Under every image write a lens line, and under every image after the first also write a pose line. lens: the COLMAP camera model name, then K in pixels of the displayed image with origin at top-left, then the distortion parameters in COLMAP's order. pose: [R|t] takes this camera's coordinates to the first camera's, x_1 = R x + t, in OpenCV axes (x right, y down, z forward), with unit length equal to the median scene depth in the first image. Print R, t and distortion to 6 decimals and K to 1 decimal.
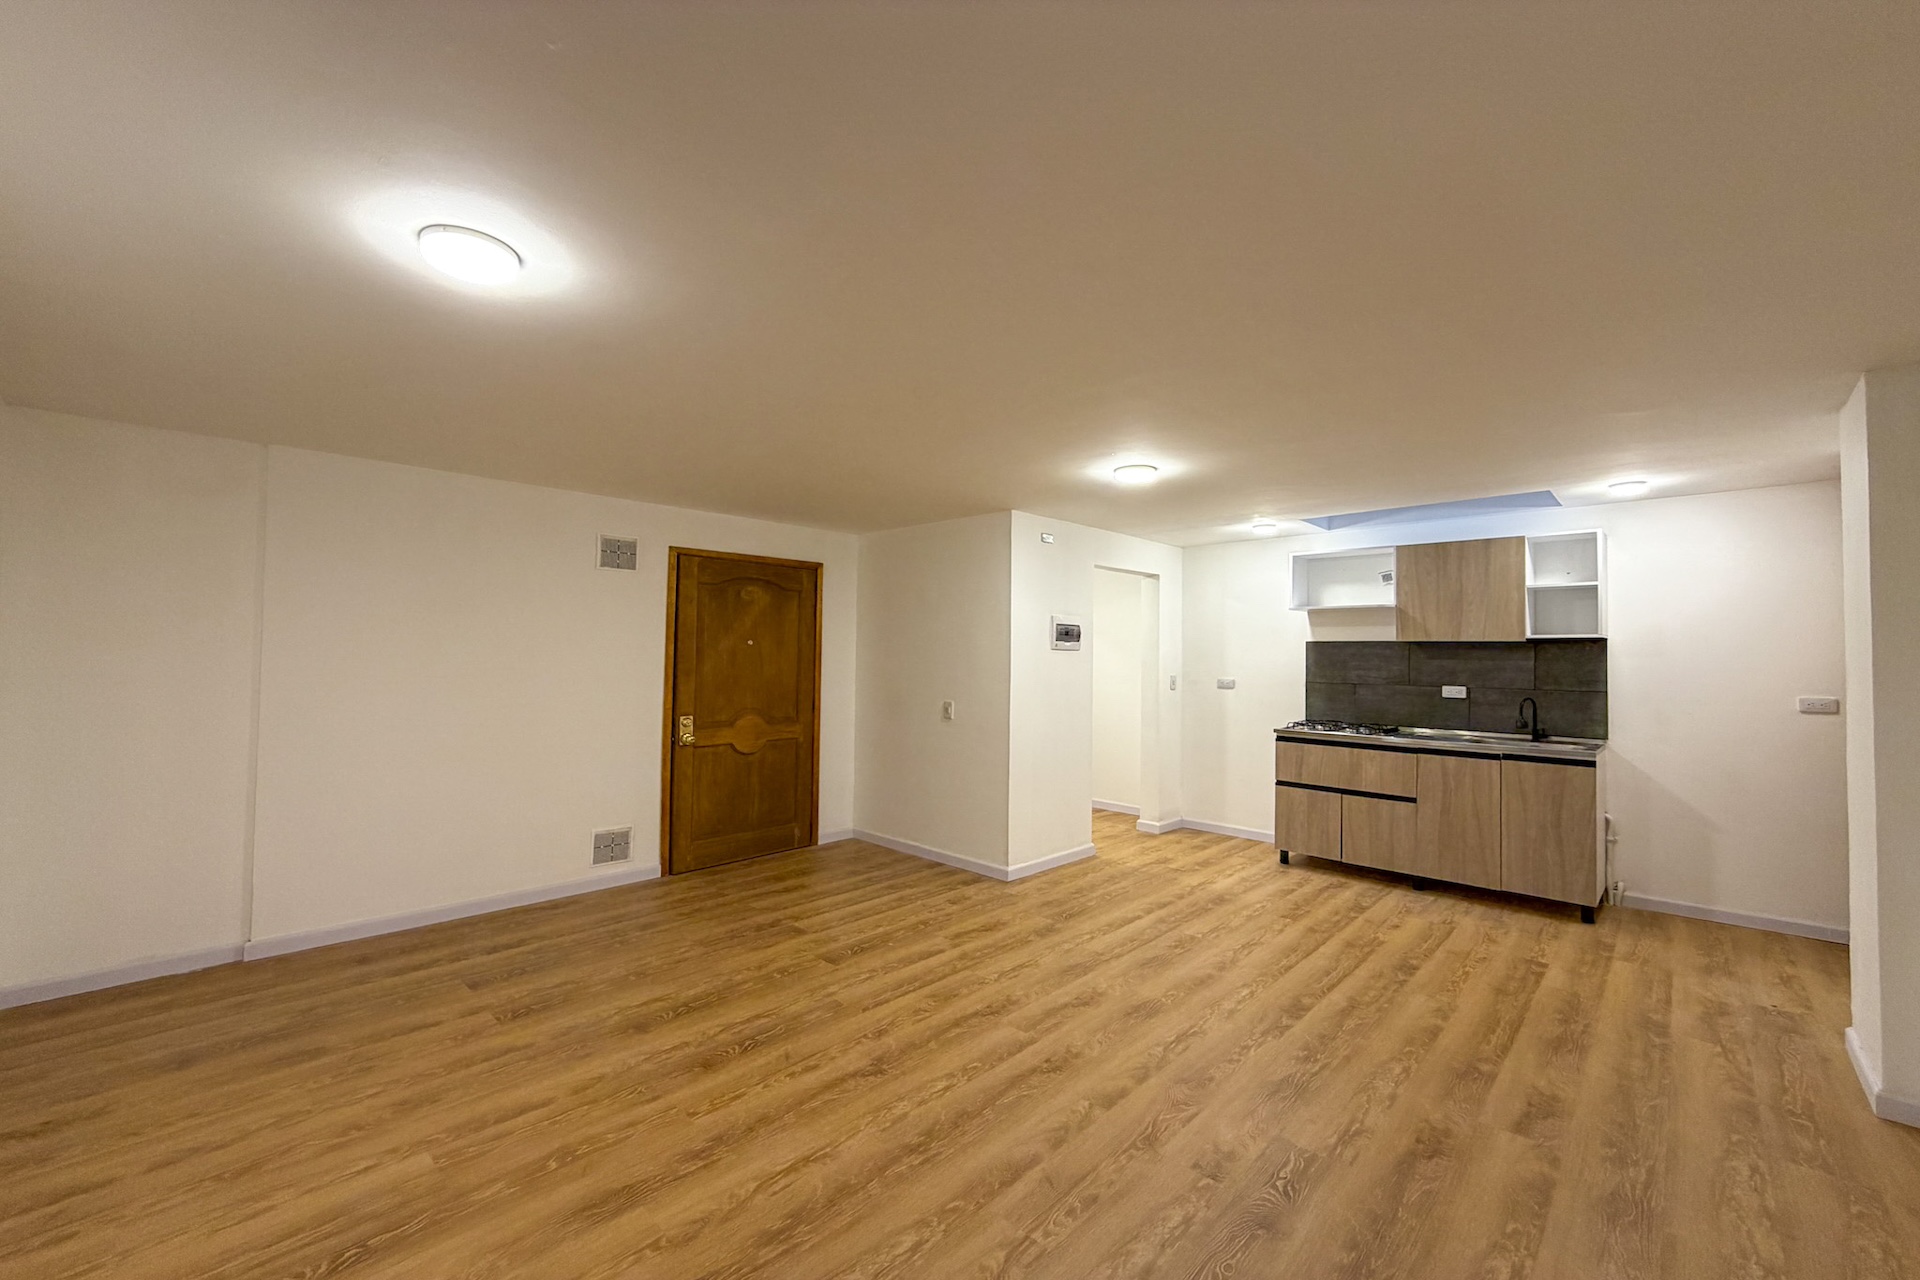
lens RADIAL K [[766.5, 0, 957.3], [0, 766.5, 640.3], [0, 0, 1]] dist [-0.000471, 0.000024]
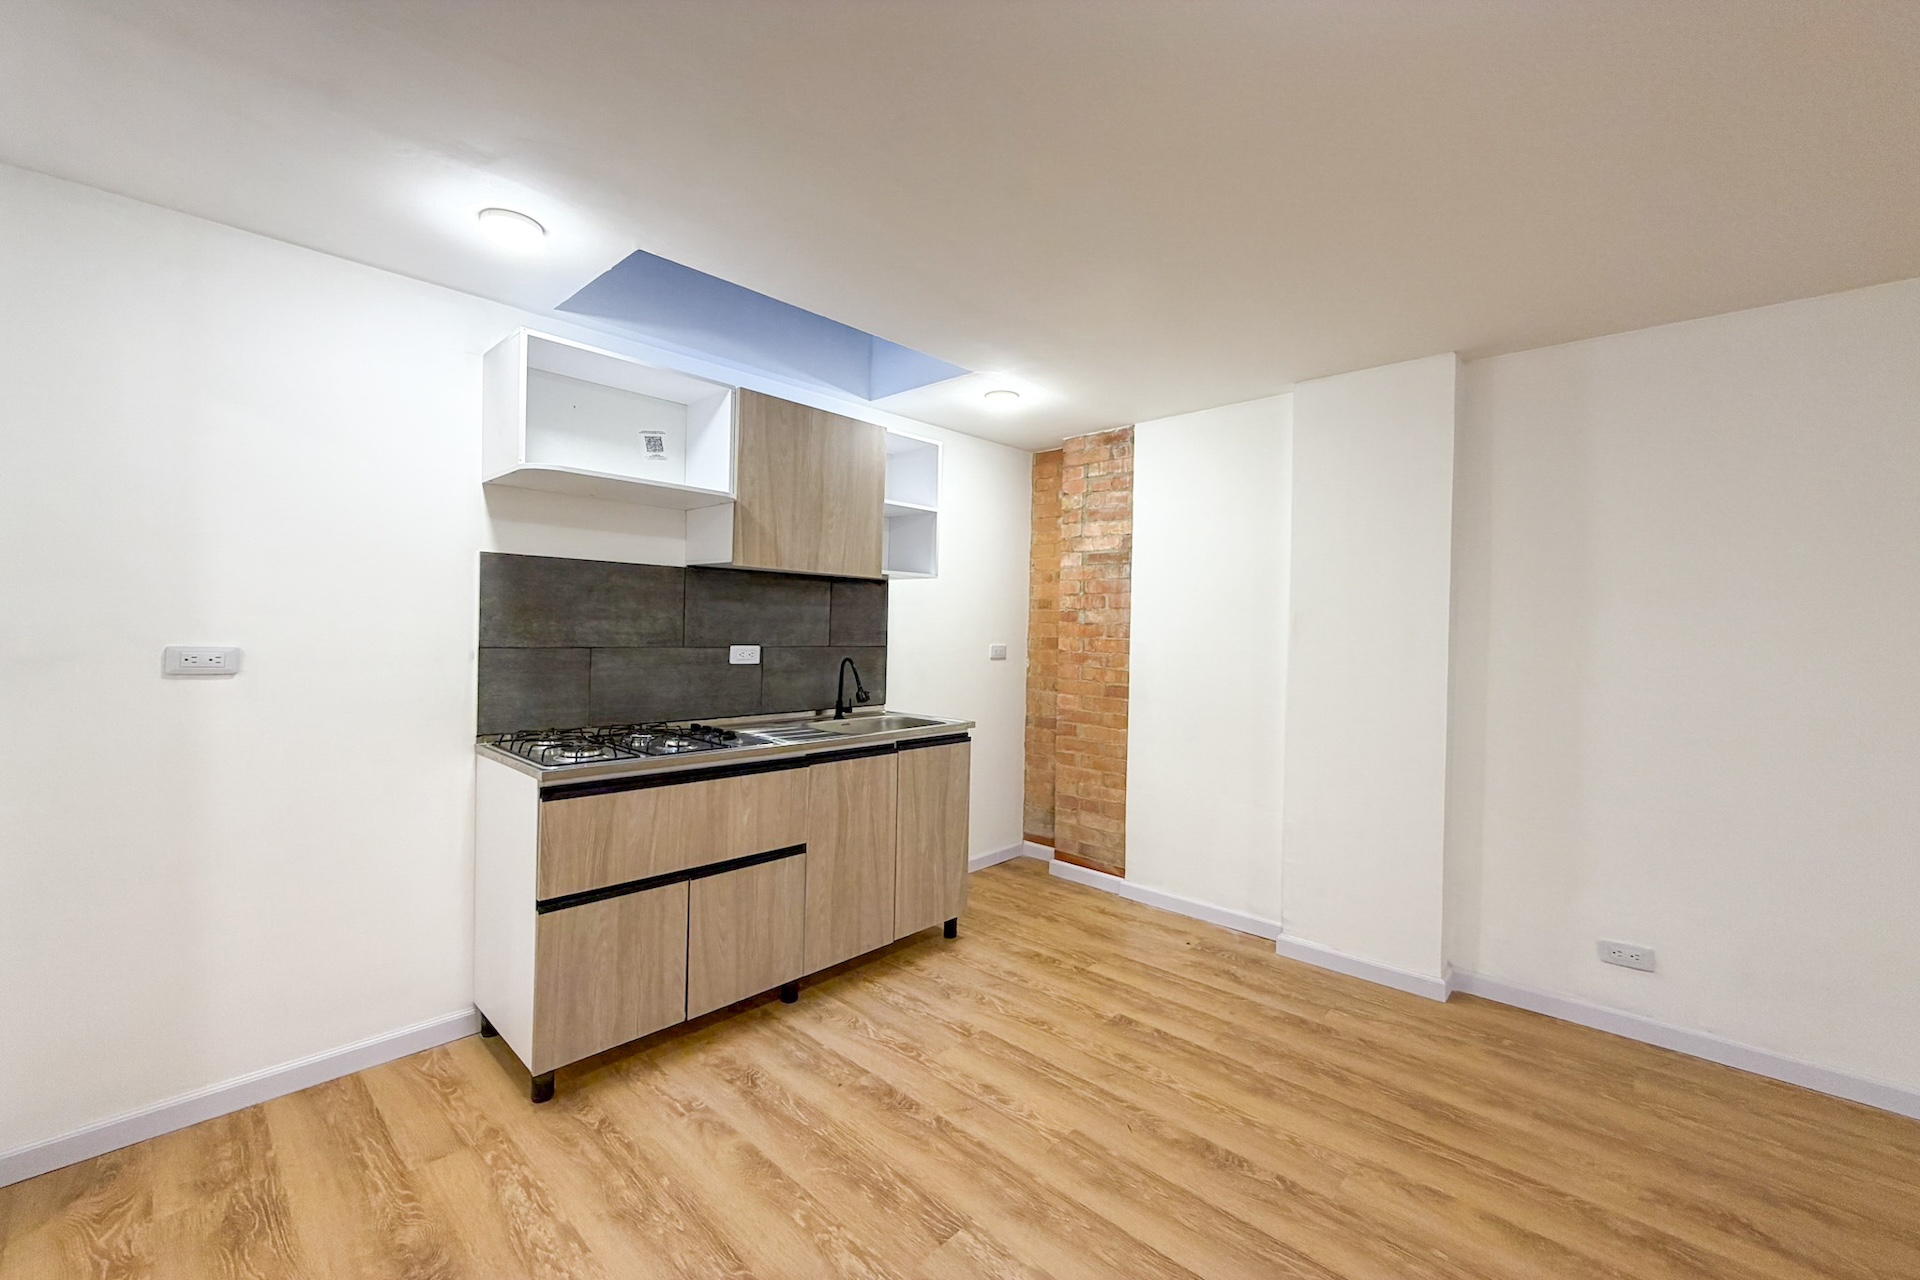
lens RADIAL K [[766.5, 0, 957.3], [0, 766.5, 640.3], [0, 0, 1]] dist [-0.000471, 0.000024]
pose [[-0.011533, -0.025475, 0.999609, 0.031312], [-0.036647, 0.999015, 0.025037, 0.035722], [-0.999262, -0.036344, -0.012456, 0.883447]]
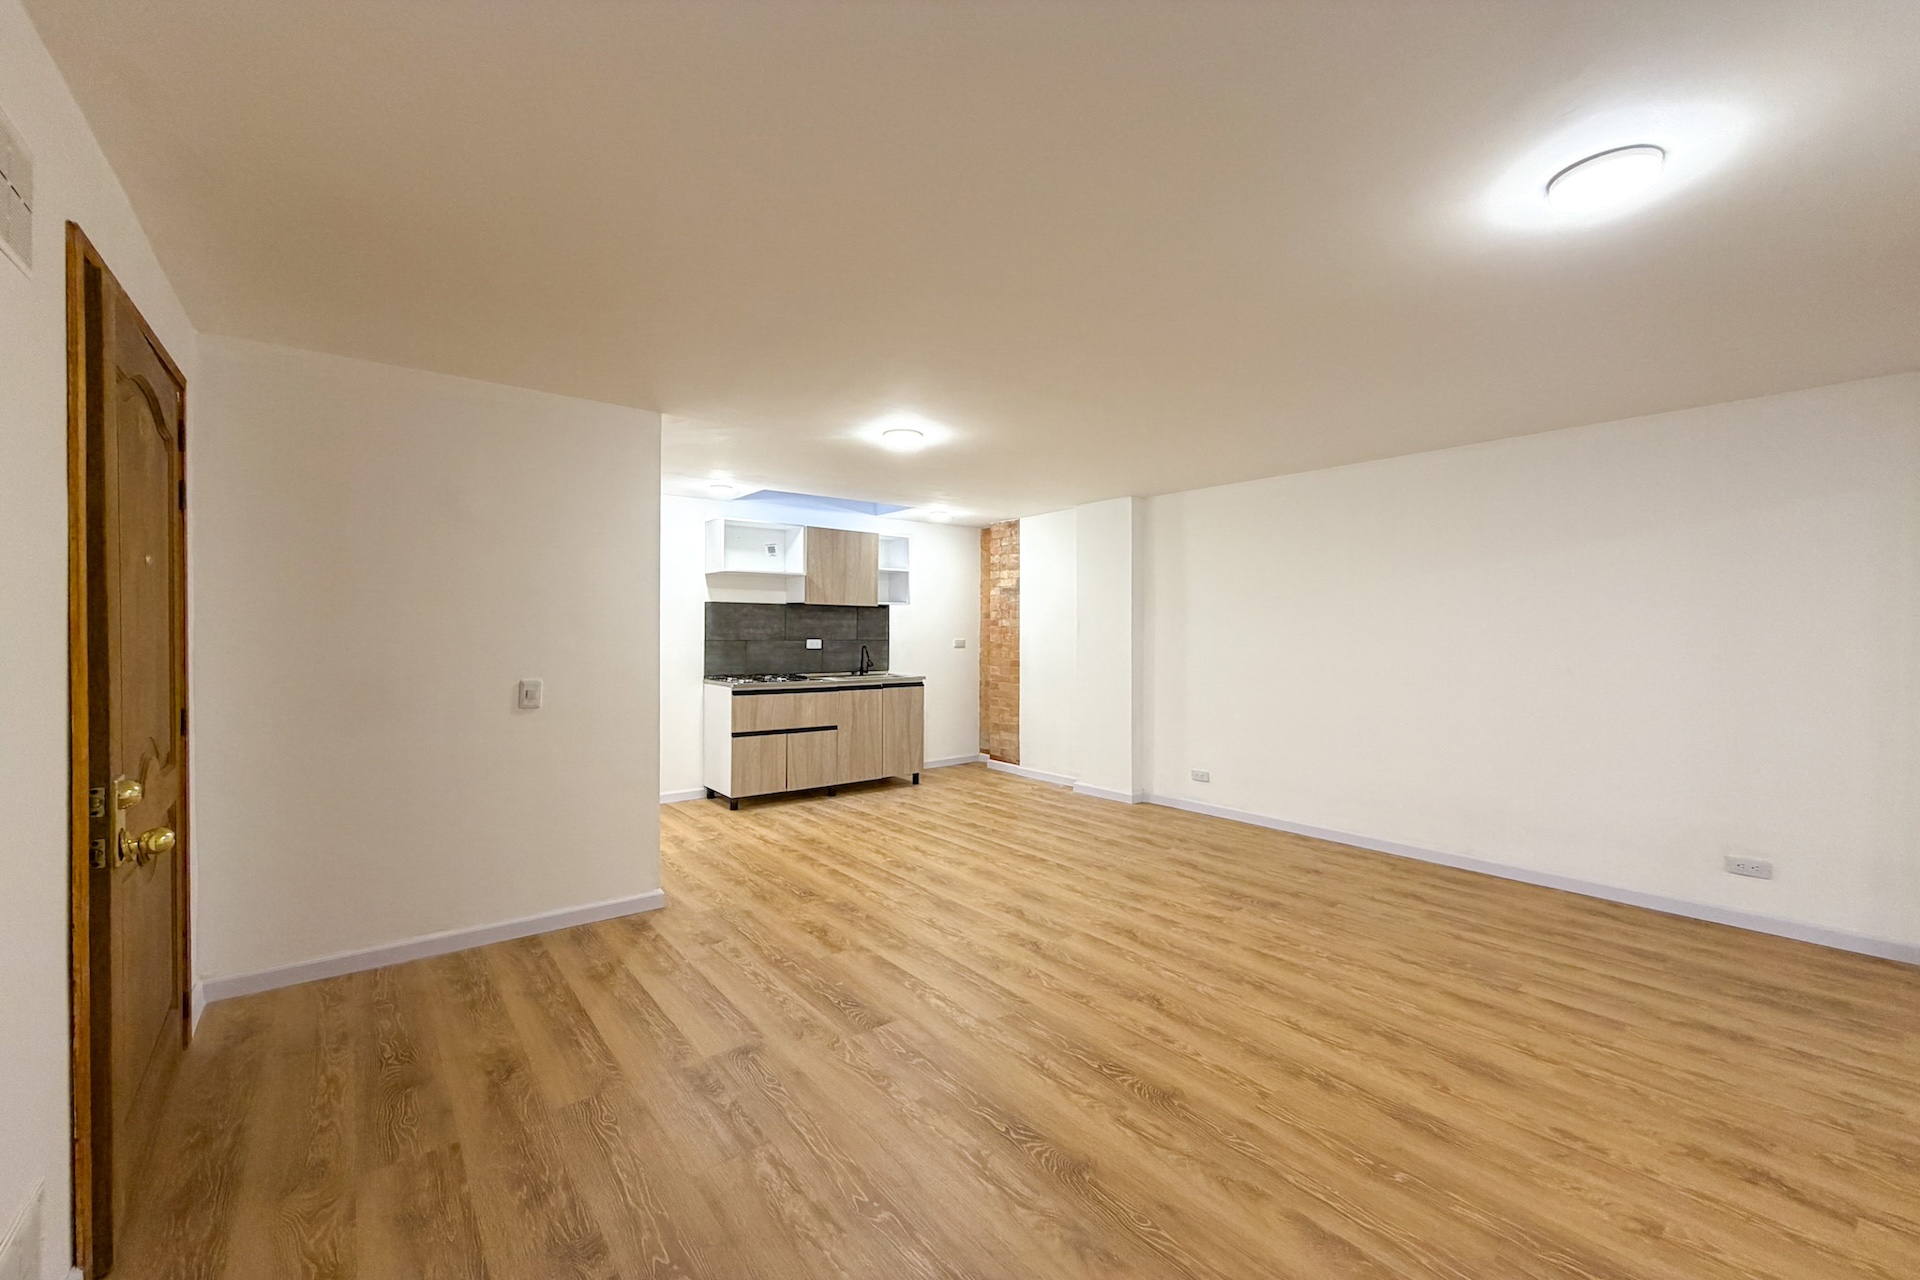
lens RADIAL K [[766.5, 0, 957.3], [0, 766.5, 640.3], [0, 0, 1]] dist [-0.000471, 0.000024]
pose [[0.131756, -0.020266, 0.991075, -0.642518], [-0.021082, 0.999508, 0.023241, 0.027063], [-0.991058, -0.023956, 0.131264, 0.620673]]
